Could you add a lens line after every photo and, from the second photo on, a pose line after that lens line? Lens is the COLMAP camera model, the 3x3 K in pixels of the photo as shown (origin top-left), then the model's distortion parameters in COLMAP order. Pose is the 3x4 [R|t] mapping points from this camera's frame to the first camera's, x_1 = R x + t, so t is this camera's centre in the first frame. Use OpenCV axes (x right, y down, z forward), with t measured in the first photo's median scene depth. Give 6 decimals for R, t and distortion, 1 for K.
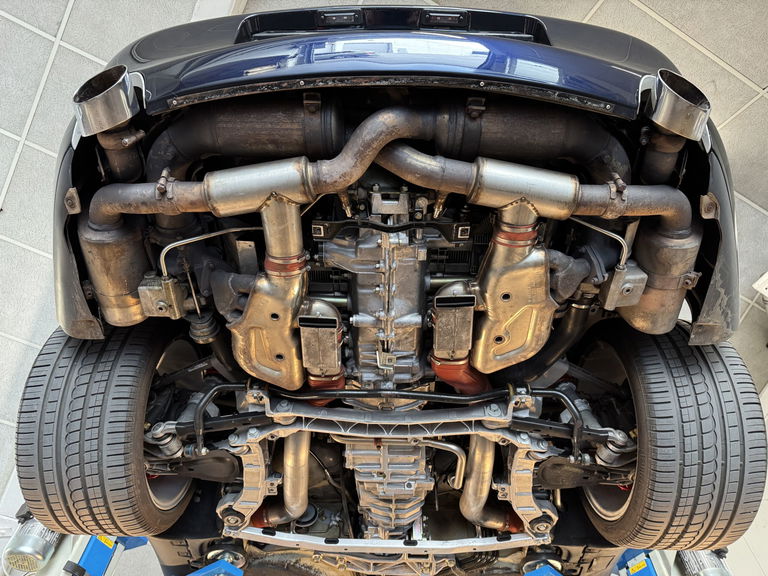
lens RADIAL K [[532.1, 0, 381.4], [0, 532.1, 289.7], [0, 0, 1]] dist [0.048413, -0.043309]
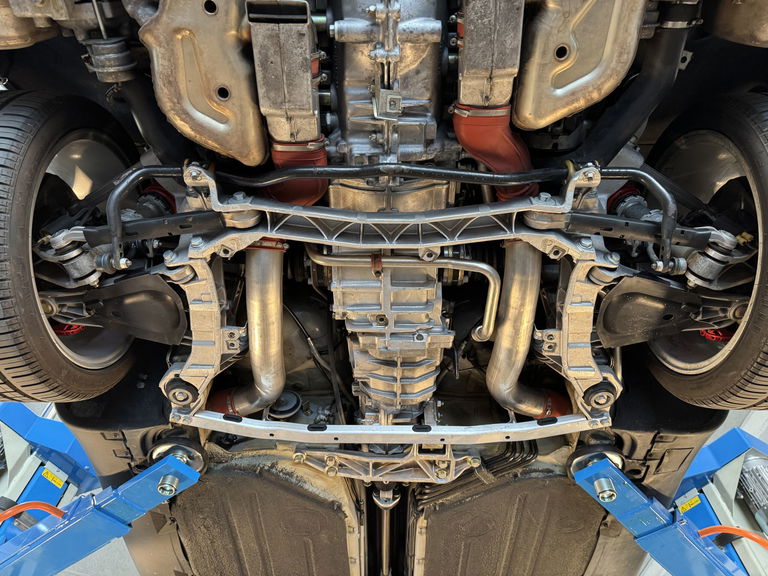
lens RADIAL K [[532.1, 0, 383.7], [0, 532.1, 285.2], [0, 0, 1]] dist [0.048413, -0.043309]
pose [[0.999953, -0.009606, 0.001567, 0.001911], [0.009615, 0.999939, -0.005502, 0.310167], [-0.001514, 0.005517, 0.999984, 0.286921]]
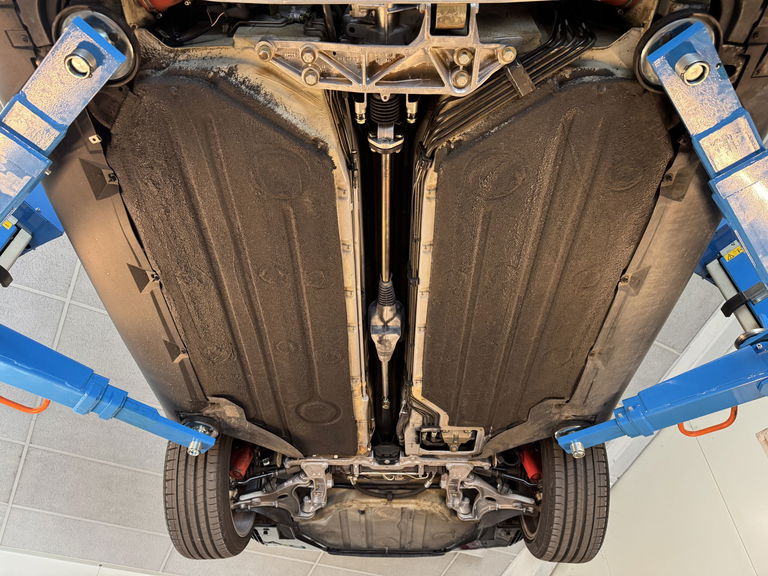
lens RADIAL K [[532.1, 0, 384.9], [0, 532.1, 280.9], [0, 0, 1]] dist [0.048413, -0.043309]
pose [[0.999944, -0.008888, -0.005717, 0.005741], [0.009717, 0.985943, 0.166799, 0.765090], [0.004154, -0.166845, 0.985974, 0.499507]]
